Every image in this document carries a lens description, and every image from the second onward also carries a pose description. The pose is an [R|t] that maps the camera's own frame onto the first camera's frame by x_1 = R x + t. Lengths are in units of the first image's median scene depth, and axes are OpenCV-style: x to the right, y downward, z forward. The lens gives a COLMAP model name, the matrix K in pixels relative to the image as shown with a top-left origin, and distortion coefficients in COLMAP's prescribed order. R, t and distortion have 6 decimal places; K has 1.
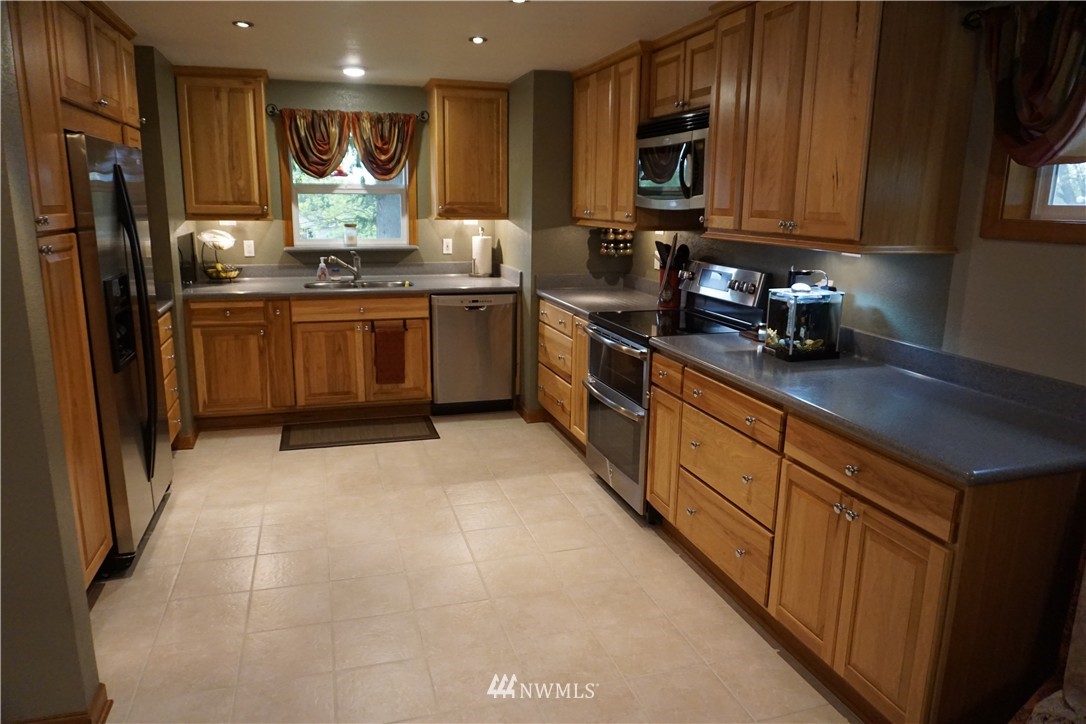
lens RADIAL K [[721.5, 0, 545.9], [0, 721.5, 366.2], [0, 0, 1]] dist [-0.054831, 0.038360]
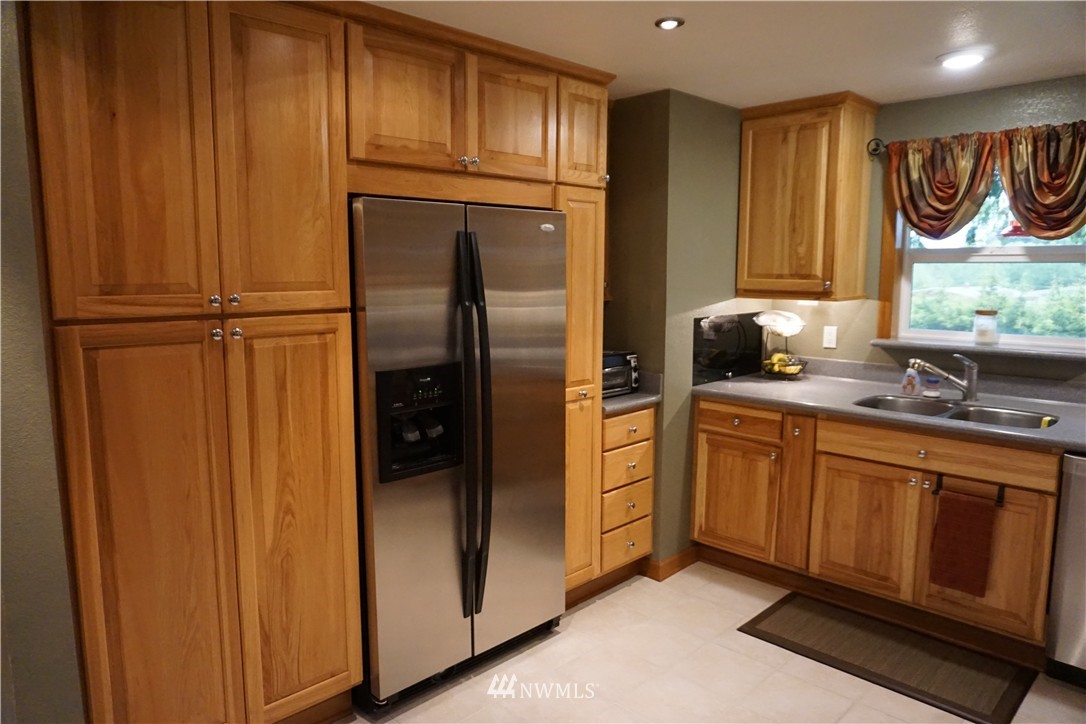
lens RADIAL K [[721.5, 0, 545.9], [0, 721.5, 366.2], [0, 0, 1]] dist [-0.054831, 0.038360]
pose [[0.459222, 0.105686, -0.882012, 0.115073], [-0.190826, 0.981454, 0.018247, -0.099914], [0.867583, 0.159932, 0.470873, 0.432929]]
